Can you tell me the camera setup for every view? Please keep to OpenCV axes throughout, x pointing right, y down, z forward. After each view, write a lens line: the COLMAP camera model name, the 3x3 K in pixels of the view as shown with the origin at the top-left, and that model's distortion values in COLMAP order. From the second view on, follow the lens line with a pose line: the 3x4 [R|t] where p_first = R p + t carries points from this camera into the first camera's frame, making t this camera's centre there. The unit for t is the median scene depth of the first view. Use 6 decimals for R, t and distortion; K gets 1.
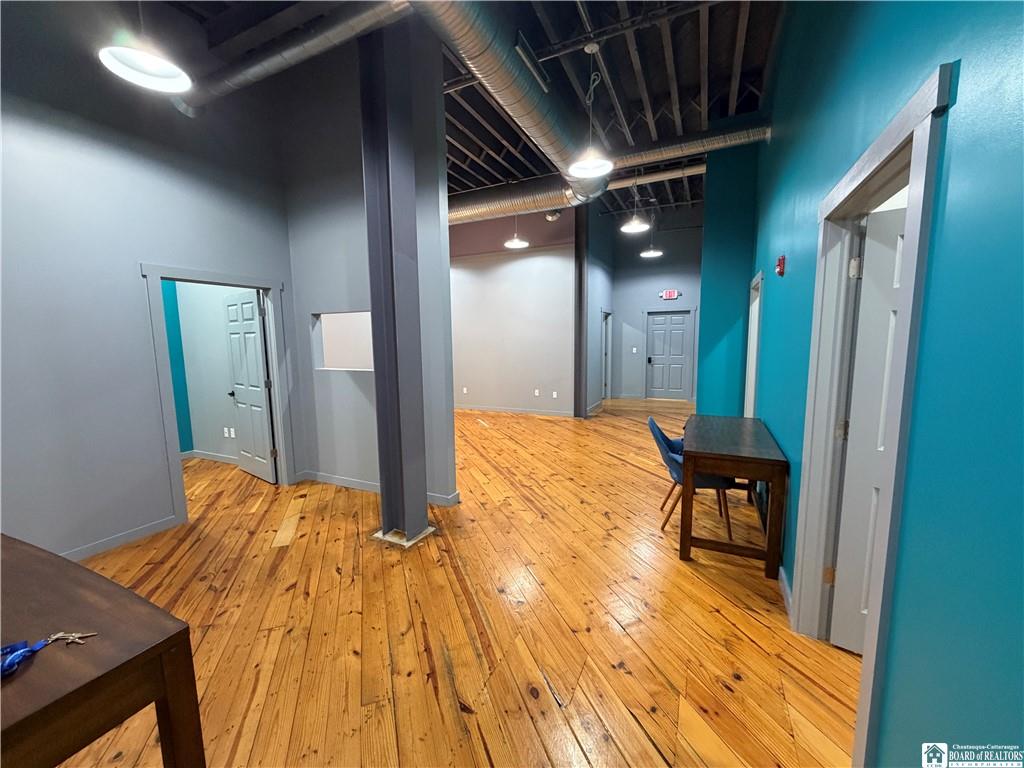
lens RADIAL K [[407.3, 0, 512.0], [0, 407.3, 384.0], [0, 0, 1]] dist [0.000556, 0.000017]
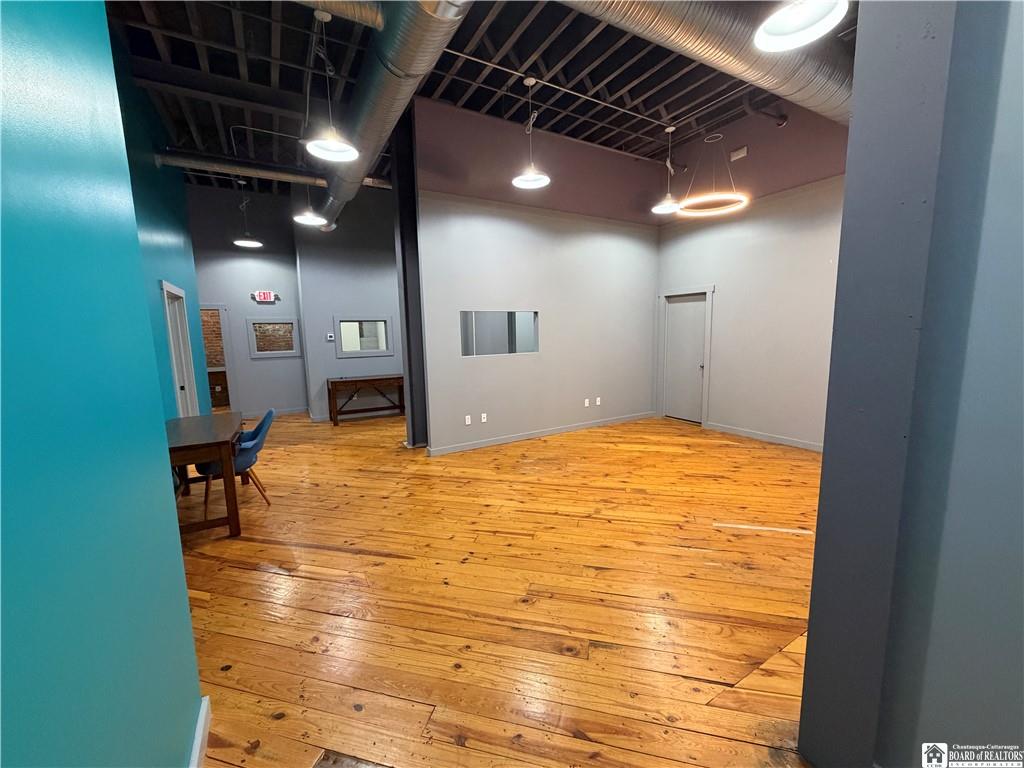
lens RADIAL K [[407.3, 0, 512.0], [0, 407.3, 384.0], [0, 0, 1]] dist [0.000556, 0.000017]
pose [[-0.564116, 0.131746, -0.815117, 0.605473], [-0.072150, 0.975547, 0.207609, -0.185486], [0.822537, 0.175926, -0.540816, 1.487452]]
